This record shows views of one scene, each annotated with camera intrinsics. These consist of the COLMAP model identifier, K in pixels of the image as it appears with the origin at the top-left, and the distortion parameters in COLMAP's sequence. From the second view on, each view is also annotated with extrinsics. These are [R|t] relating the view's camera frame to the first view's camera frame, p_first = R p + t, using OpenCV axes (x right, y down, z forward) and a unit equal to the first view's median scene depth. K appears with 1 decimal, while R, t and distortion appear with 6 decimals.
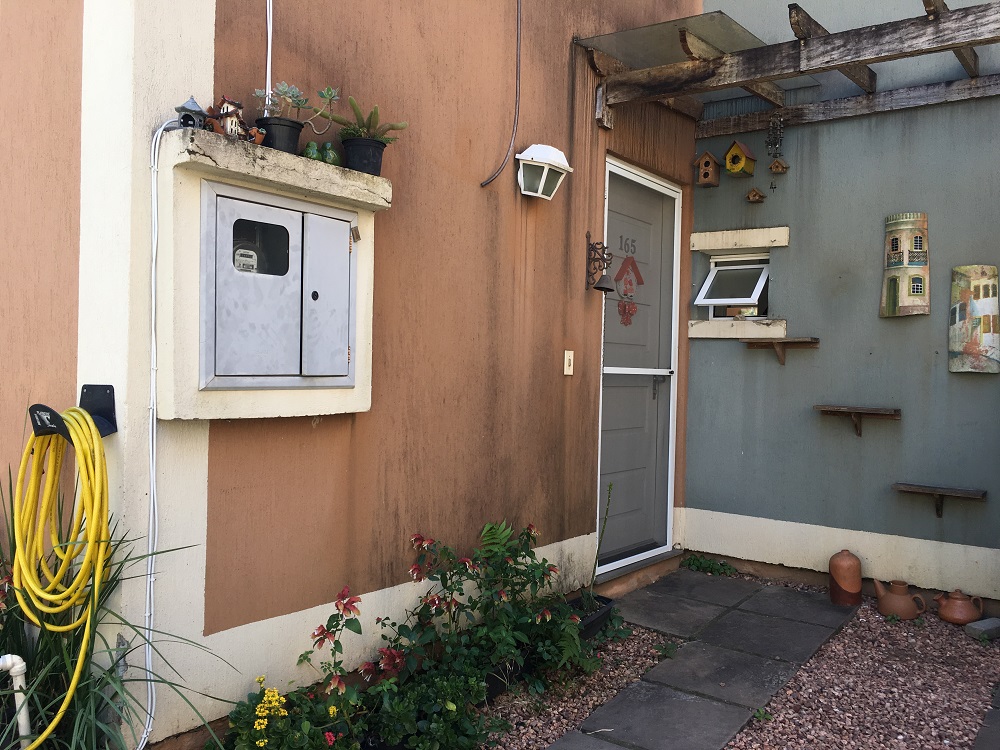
lens RADIAL K [[846.4, 0, 495.8], [0, 846.4, 379.6], [0, 0, 1]] dist [0.055066, -0.075638]
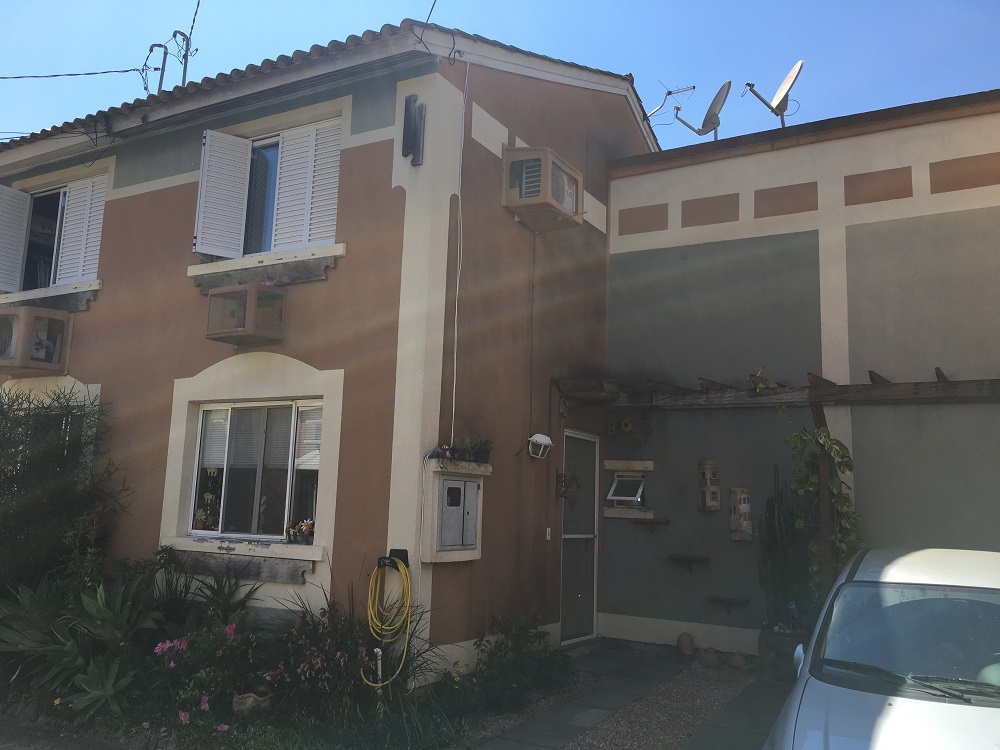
lens RADIAL K [[846.4, 0, 501.1], [0, 846.4, 372.8], [0, 0, 1]] dist [0.055066, -0.075638]
pose [[0.992467, 0.030571, 0.118635, -0.271548], [-0.010176, 0.985589, -0.168852, -0.054132], [-0.122087, 0.166372, 0.978476, -1.011439]]
